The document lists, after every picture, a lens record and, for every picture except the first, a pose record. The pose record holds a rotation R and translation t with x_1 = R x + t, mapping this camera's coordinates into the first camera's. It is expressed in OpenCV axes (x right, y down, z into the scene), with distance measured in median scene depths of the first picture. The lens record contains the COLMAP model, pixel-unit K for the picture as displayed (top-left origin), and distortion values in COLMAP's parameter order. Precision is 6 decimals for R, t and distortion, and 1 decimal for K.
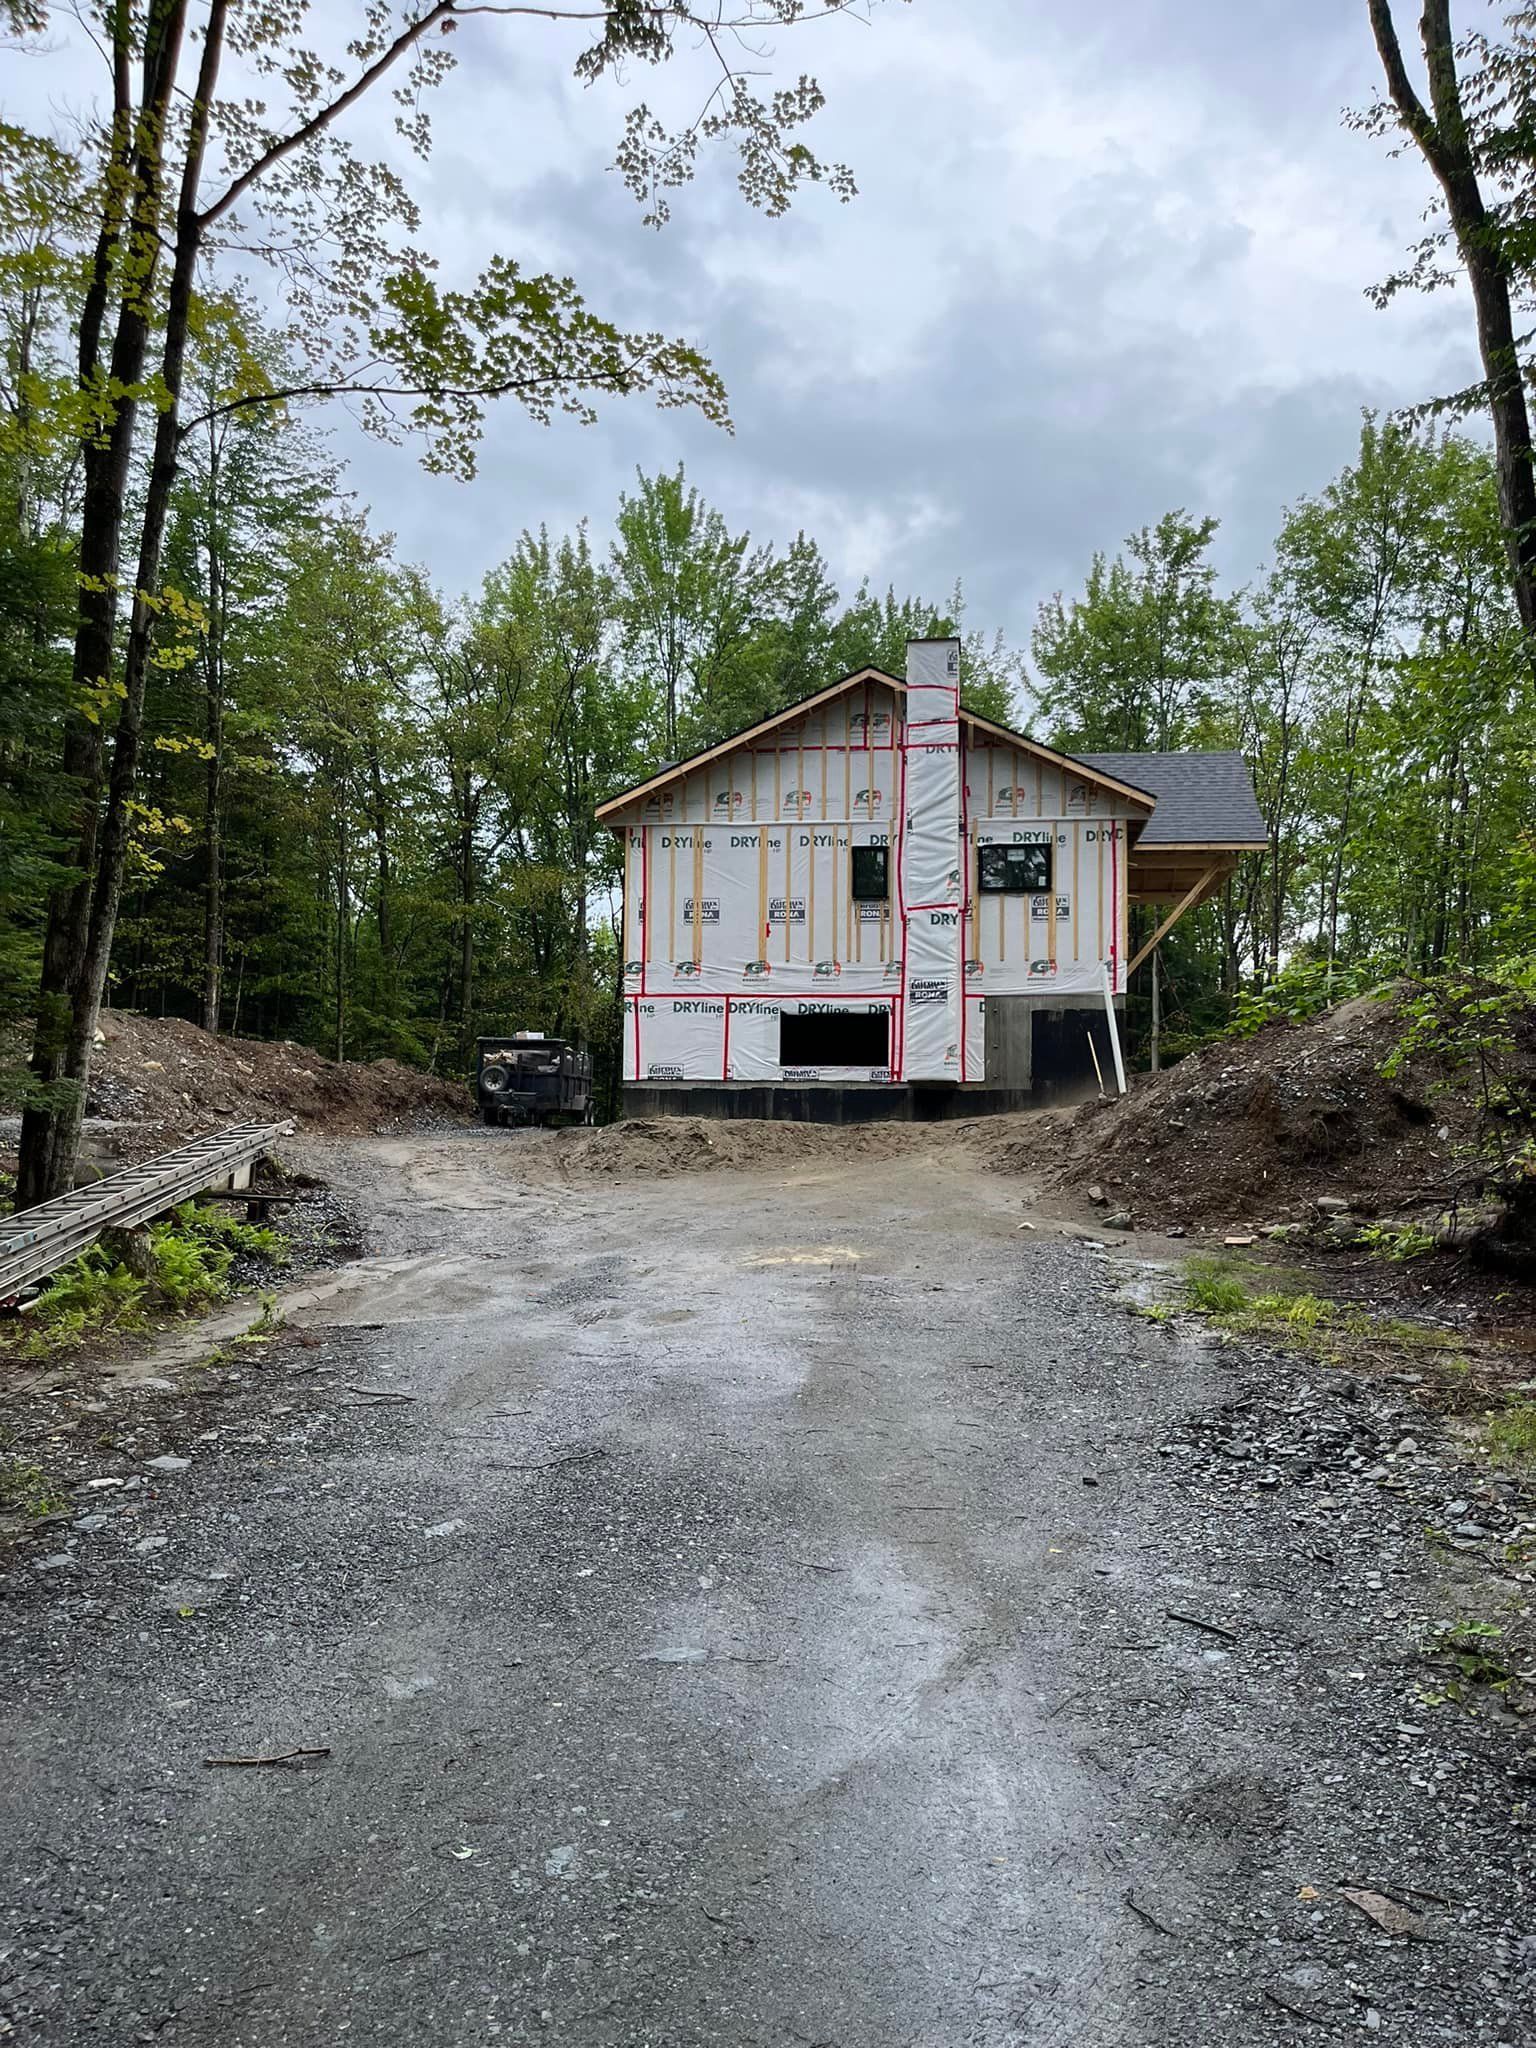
lens RADIAL K [[1563.6, 0, 776.8], [0, 1563.6, 1032.7], [0, 0, 1]] dist [0.061230, -0.095178]
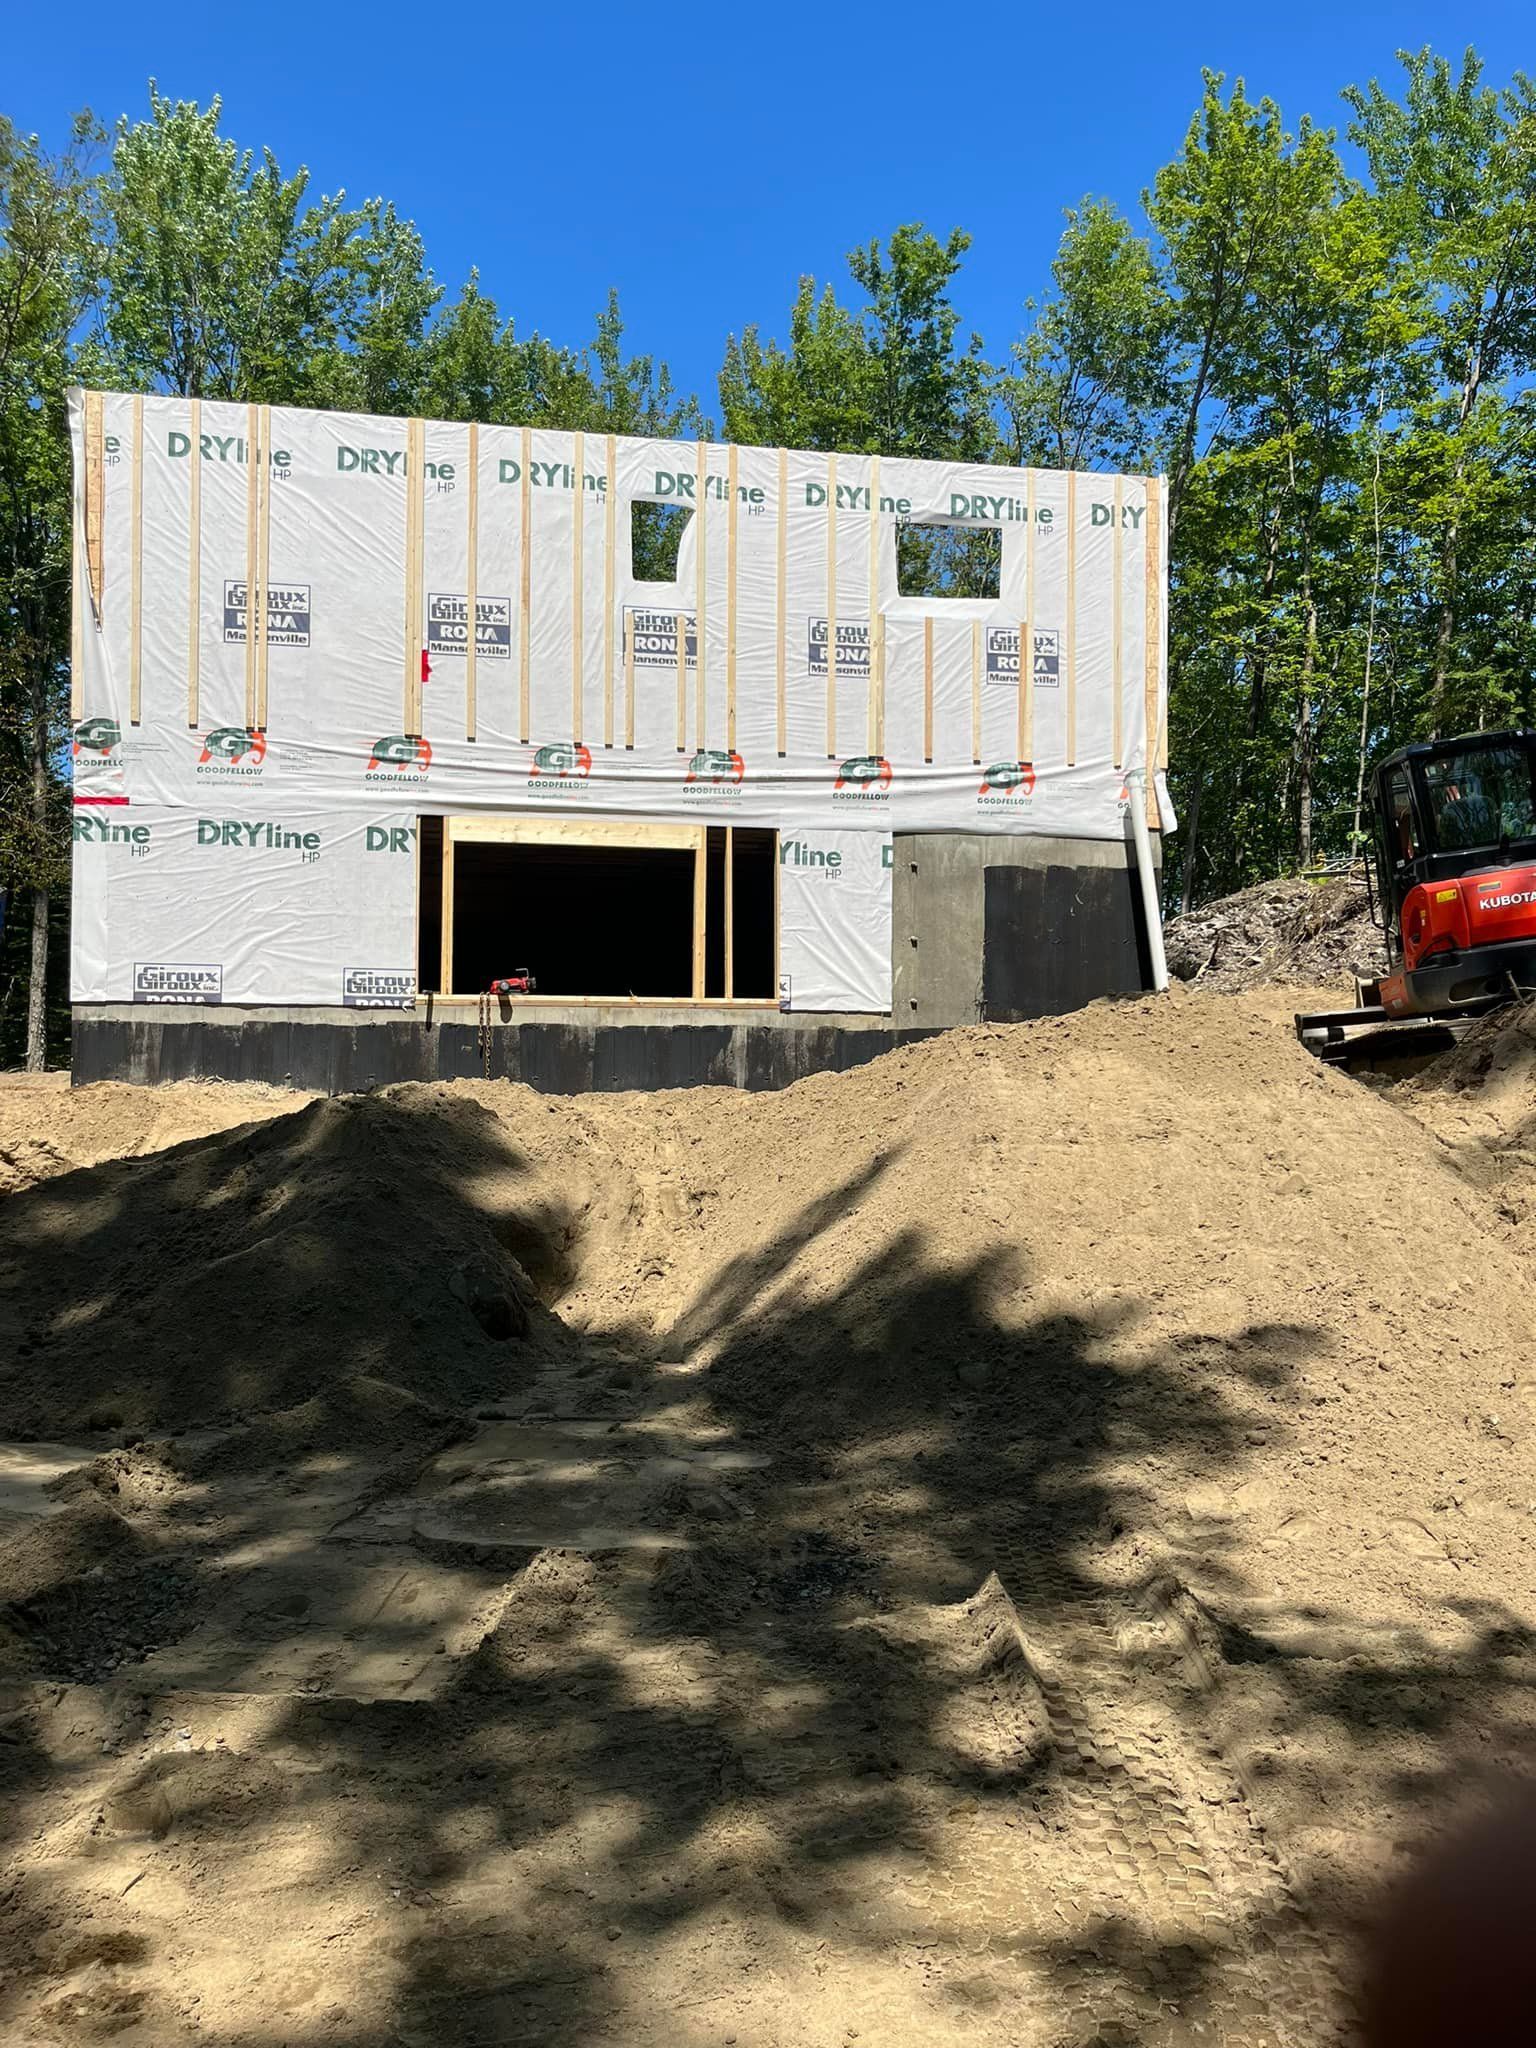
lens RADIAL K [[1563.6, 0, 776.8], [0, 1563.6, 1032.7], [0, 0, 1]] dist [0.061230, -0.095178]
pose [[0.958068, 0.002194, 0.286533, -0.037771], [-0.019888, 0.998068, 0.058857, 0.009692], [-0.285851, -0.062088, 0.956261, 0.539138]]
